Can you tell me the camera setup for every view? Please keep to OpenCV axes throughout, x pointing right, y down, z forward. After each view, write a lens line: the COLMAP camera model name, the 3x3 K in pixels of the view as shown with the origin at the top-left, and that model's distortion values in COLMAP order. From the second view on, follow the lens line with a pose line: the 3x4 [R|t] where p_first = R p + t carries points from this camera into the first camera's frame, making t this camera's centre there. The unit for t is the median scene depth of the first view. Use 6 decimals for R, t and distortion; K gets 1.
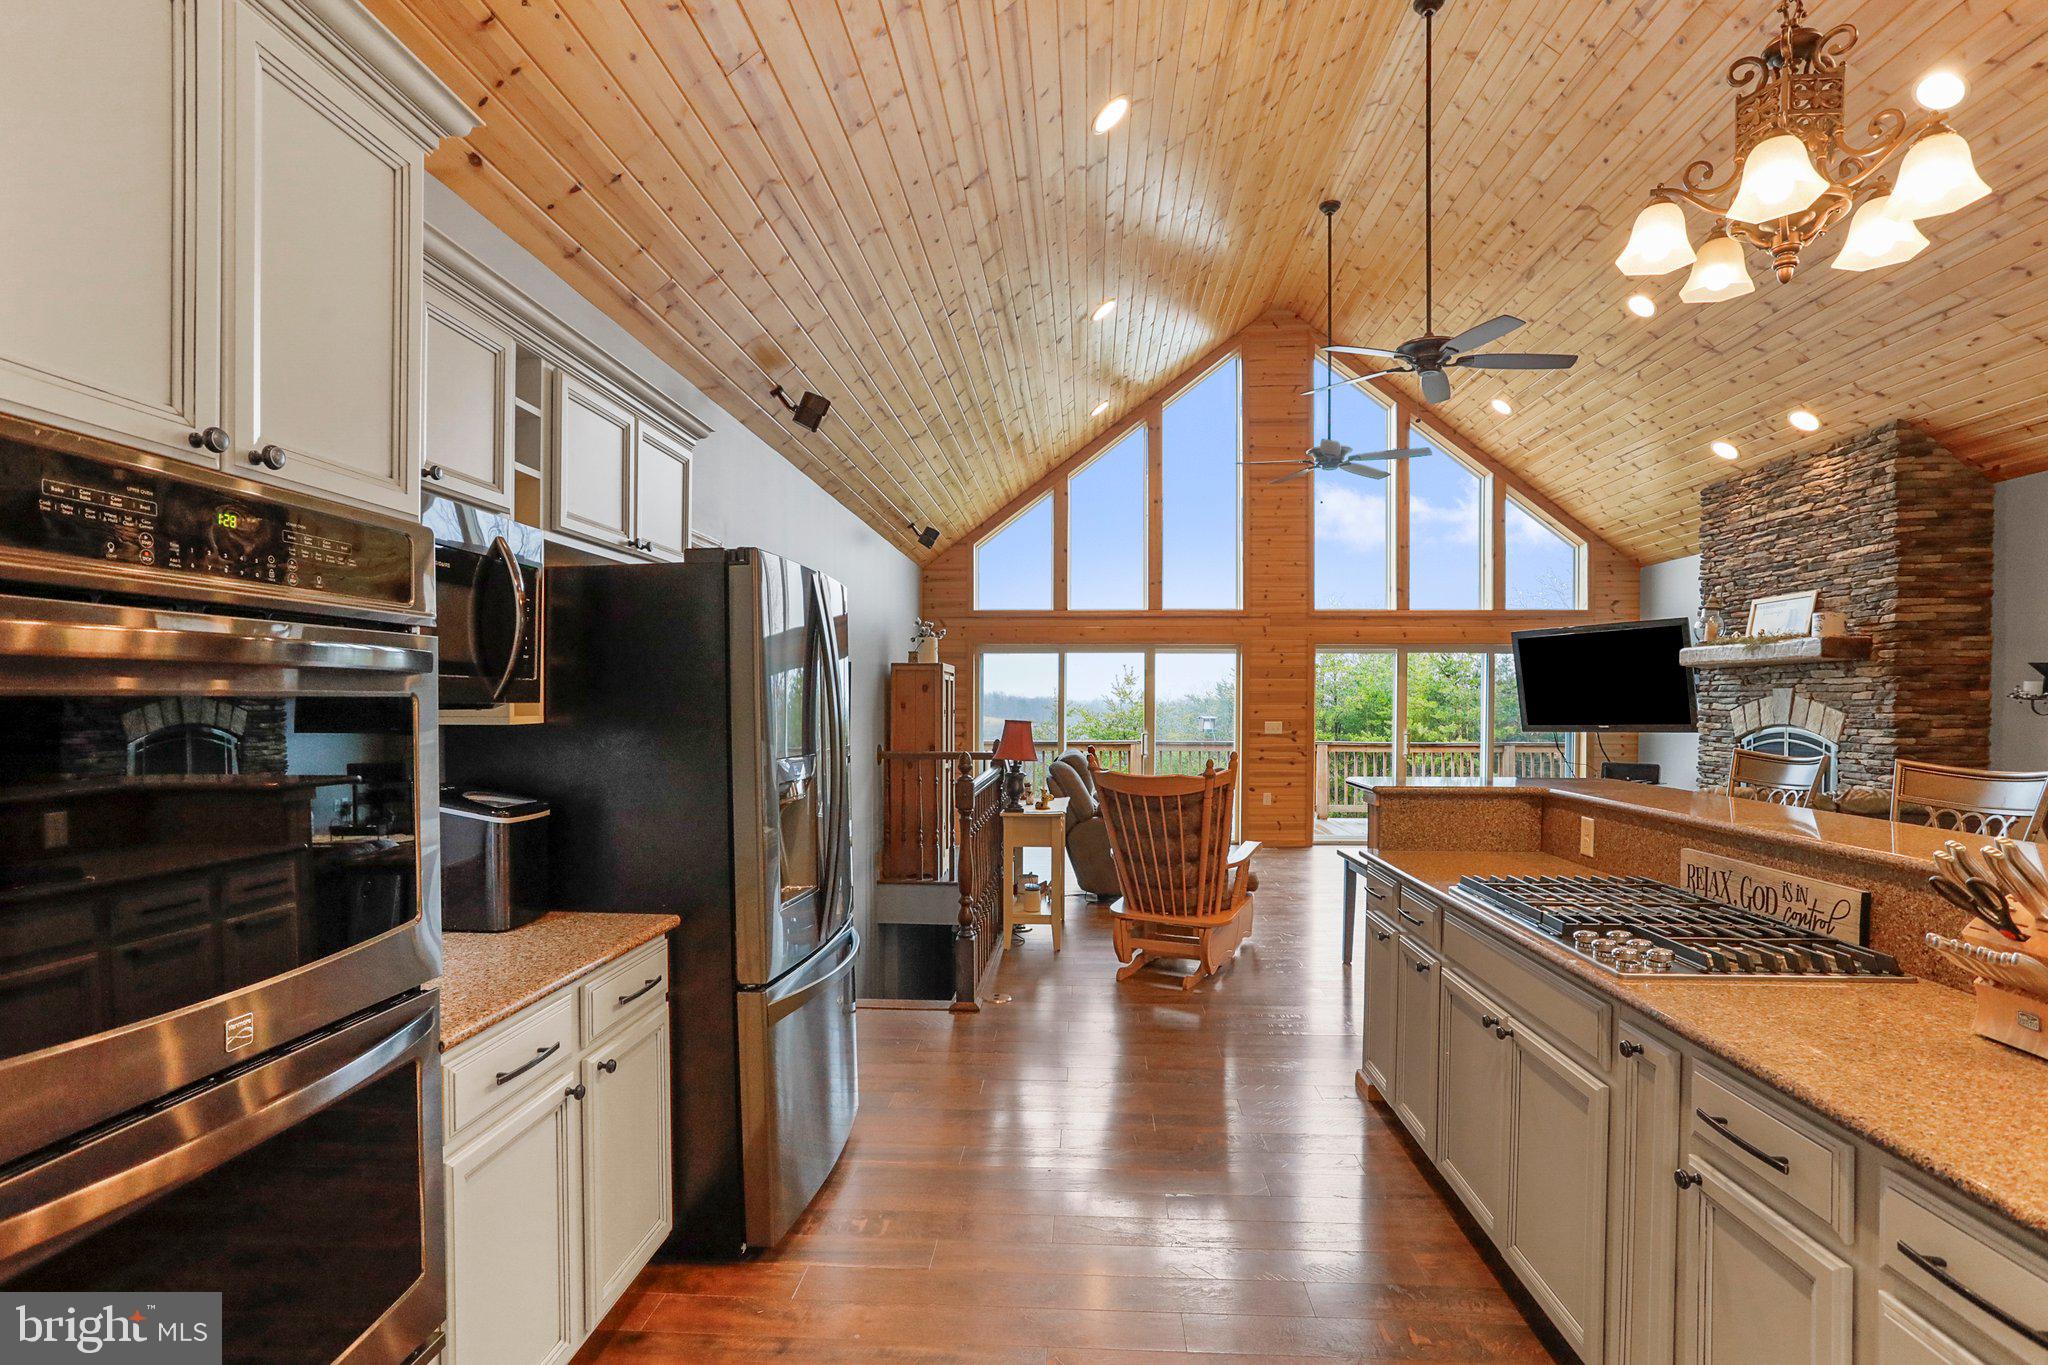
lens RADIAL K [[1008.1, 0, 1024.5], [0, 1008.1, 715.4], [0, 0, 1]] dist [-0.056195, 0.029514]
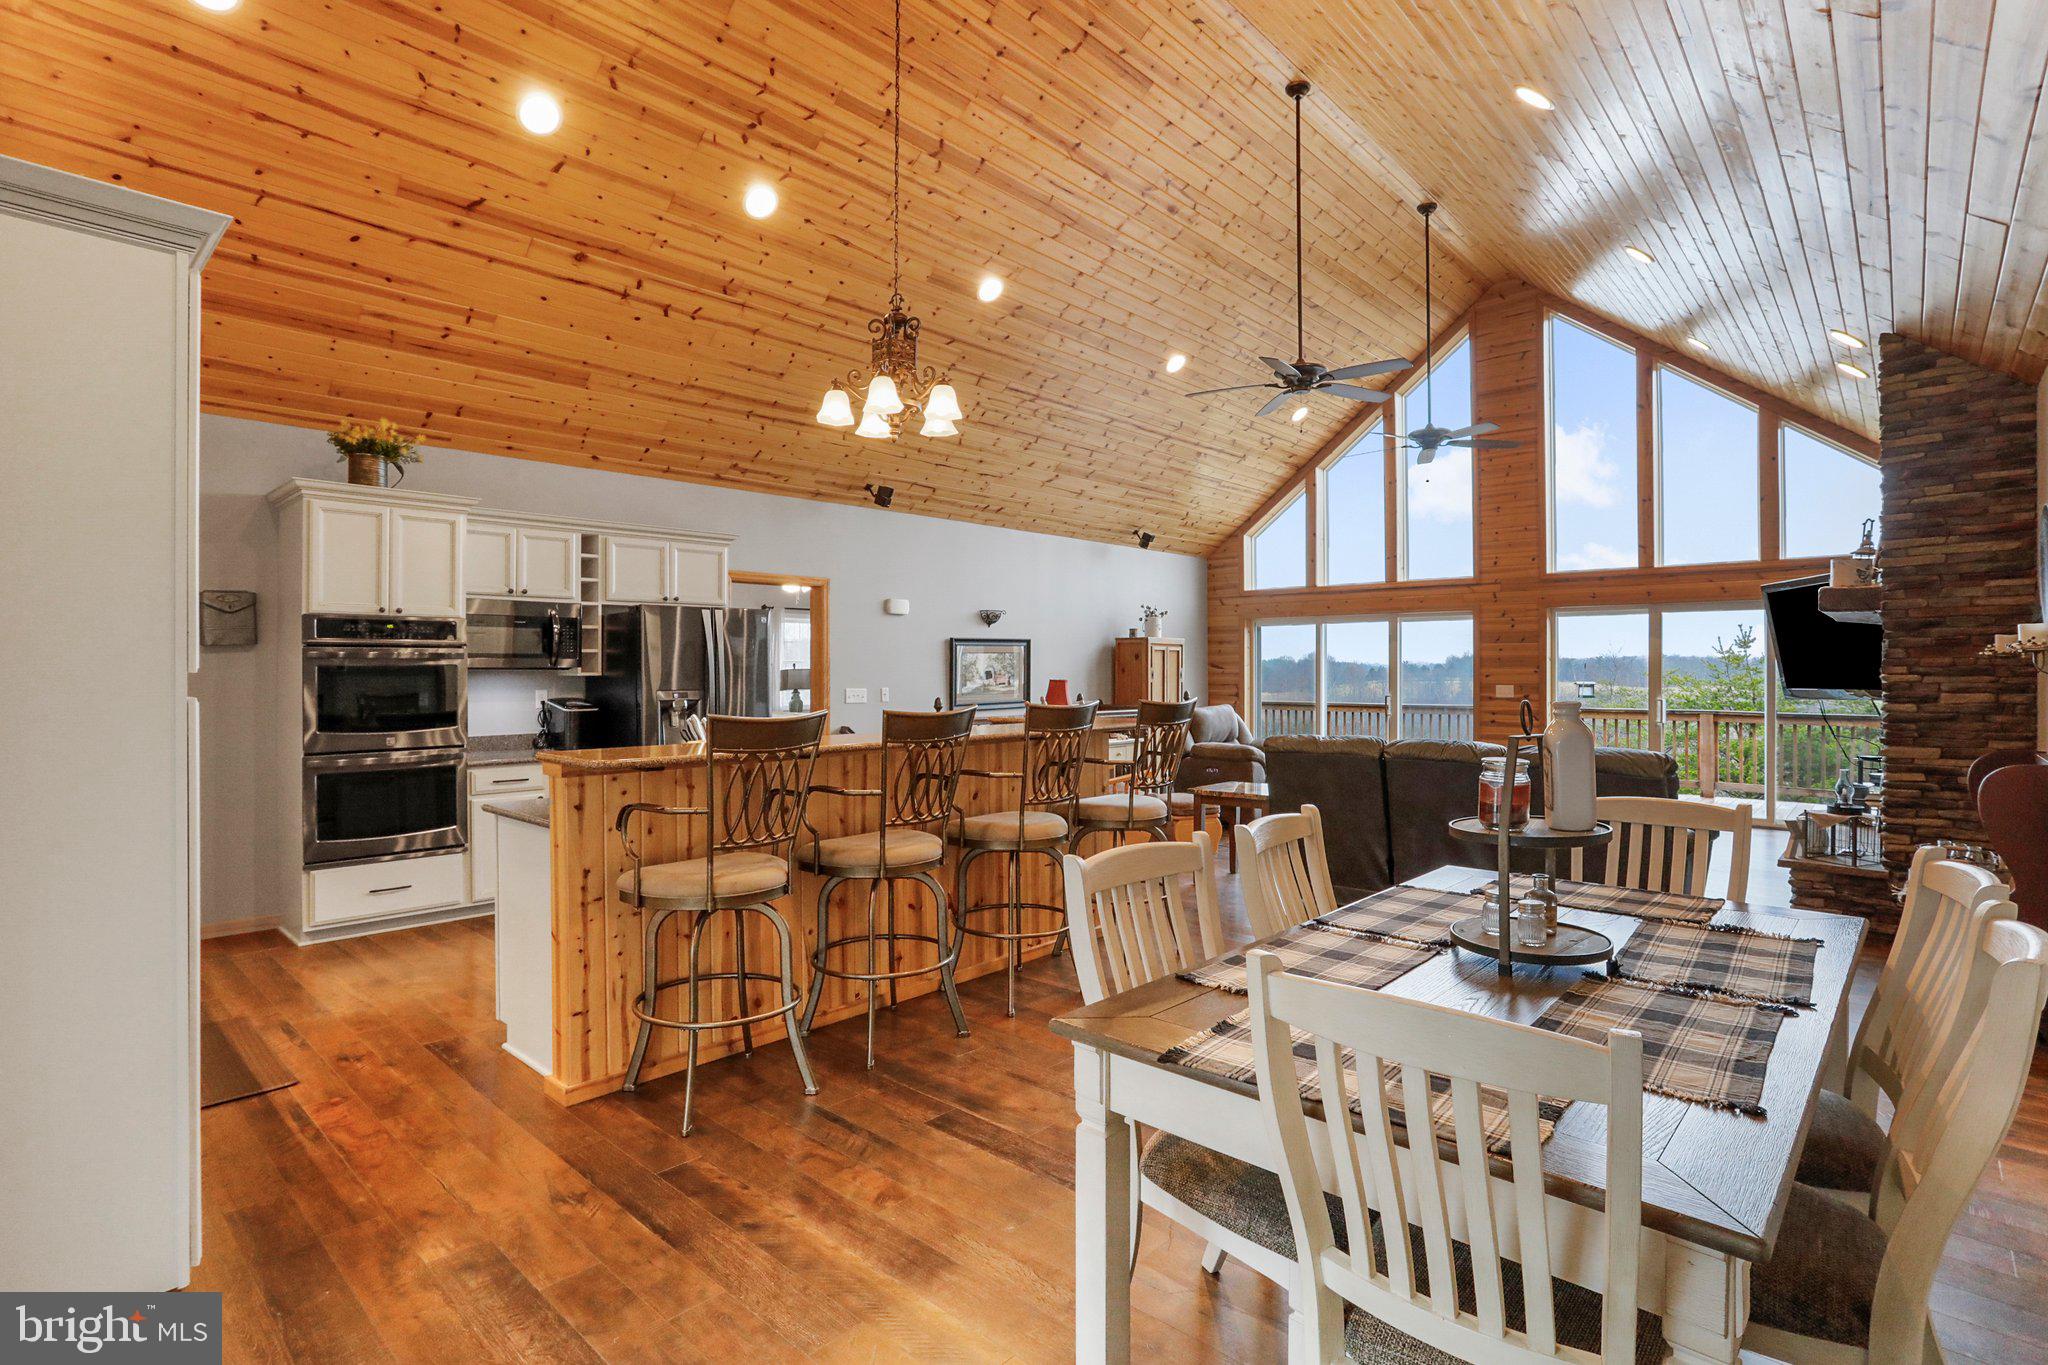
lens RADIAL K [[994.2, 0, 1029.4], [0, 994.2, 663.3], [0, 0, 1]] dist [-0.063832, 0.037044]
pose [[0.779987, -0.006802, -0.625759, 0.681833], [-0.005630, 0.999824, -0.017885, 0.005754], [0.625771, 0.017473, 0.779811, -0.102219]]
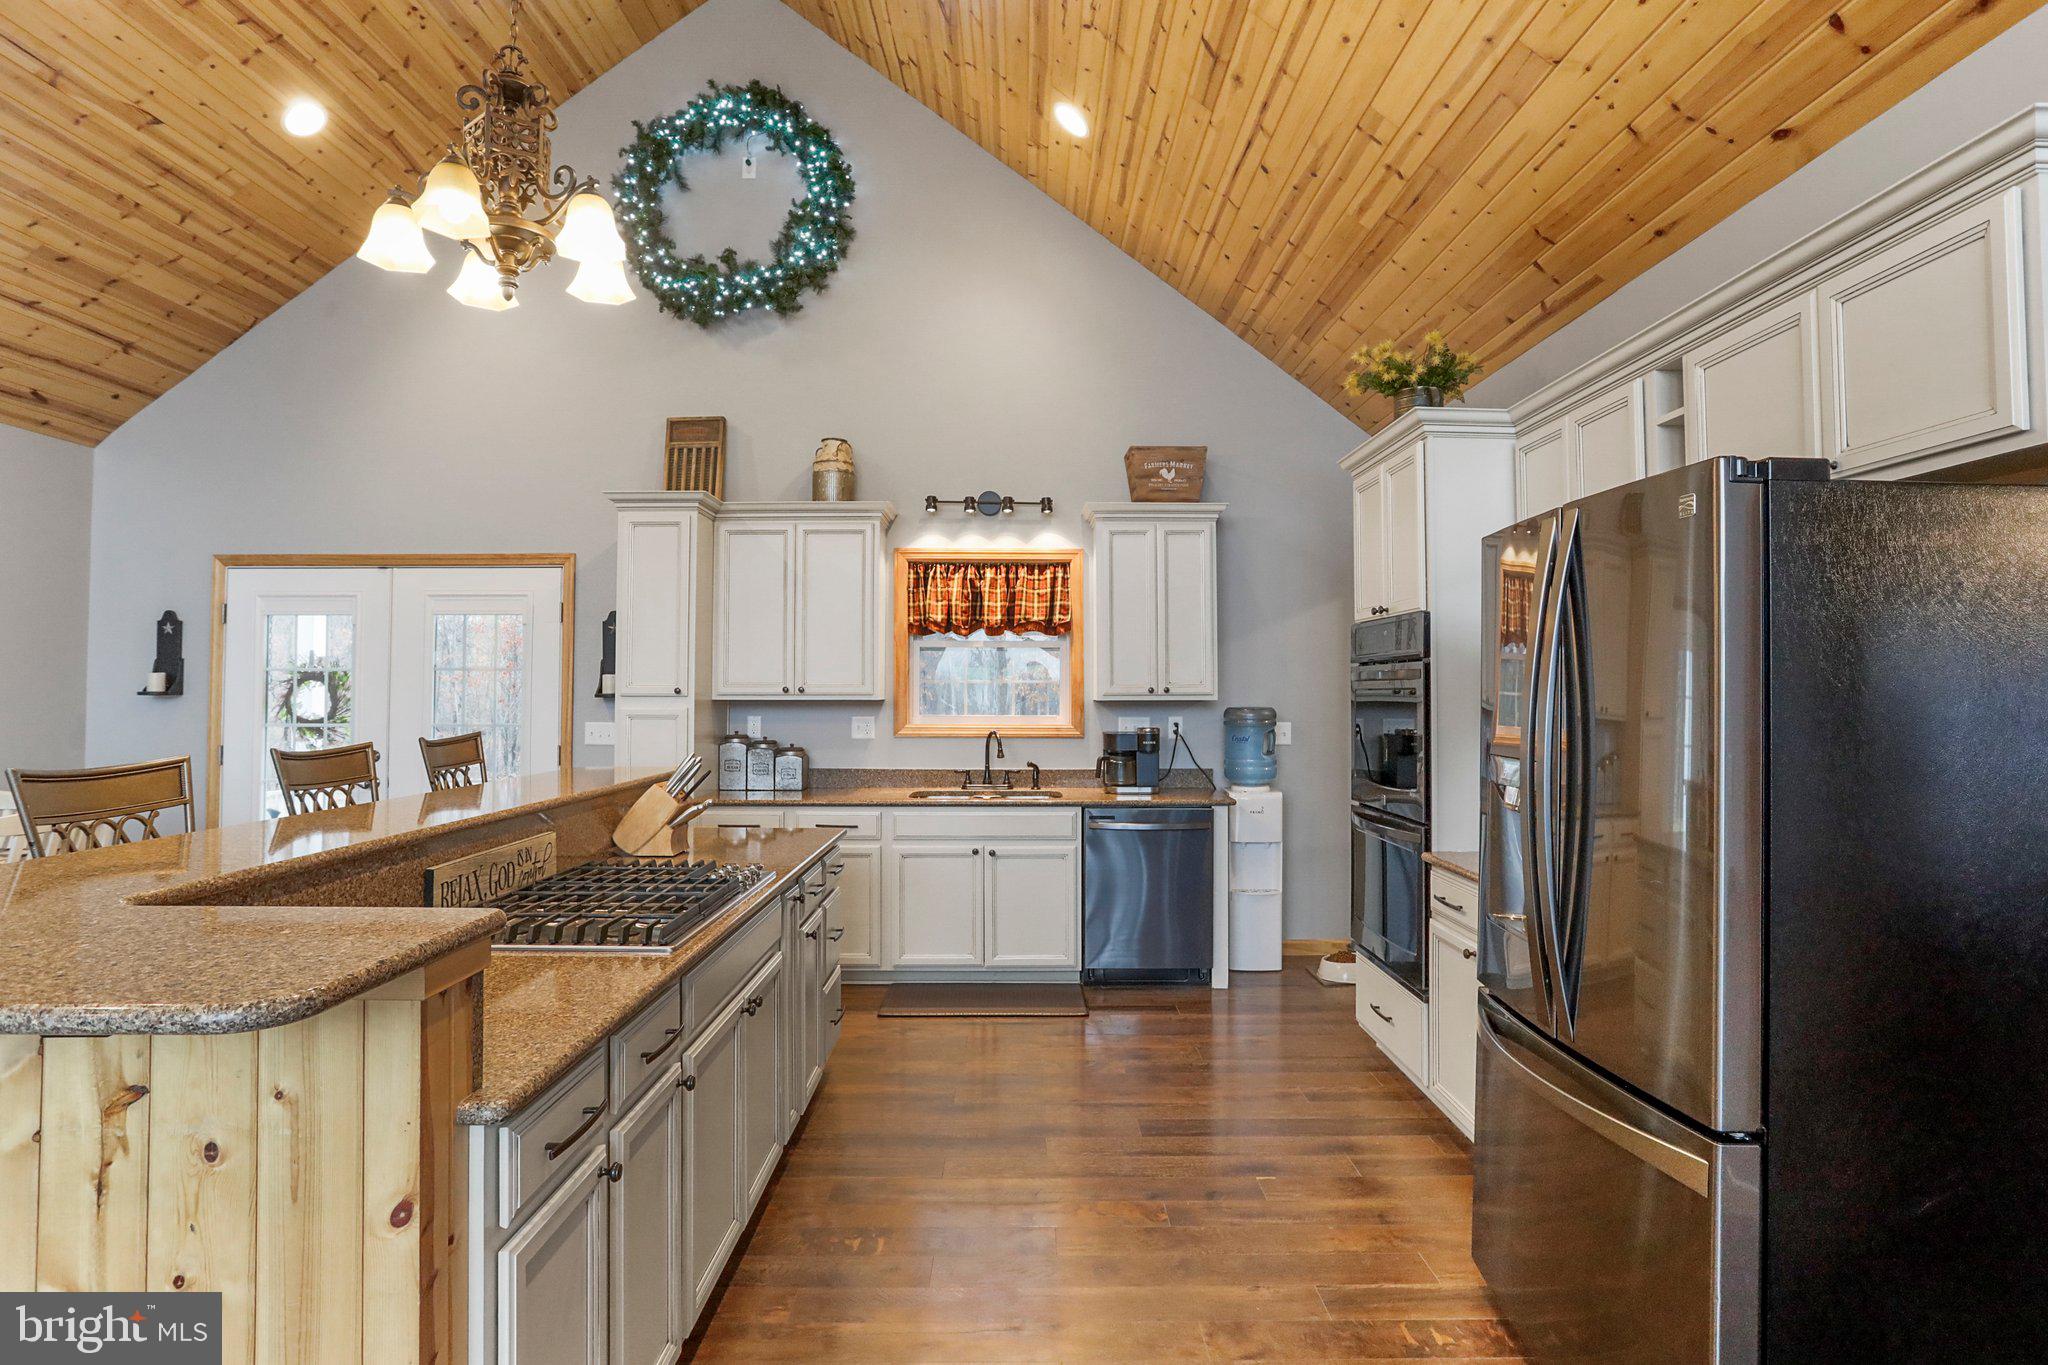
lens RADIAL K [[1070.7, 0, 1030.9], [0, 1070.7, 646.9], [0, 0, 1]] dist [-0.069423, 0.037943]
pose [[-0.997436, -0.006310, -0.071283, 0.089218], [-0.004515, 0.999669, -0.025318, -0.009493], [0.071419, -0.024932, -0.997135, 0.684195]]
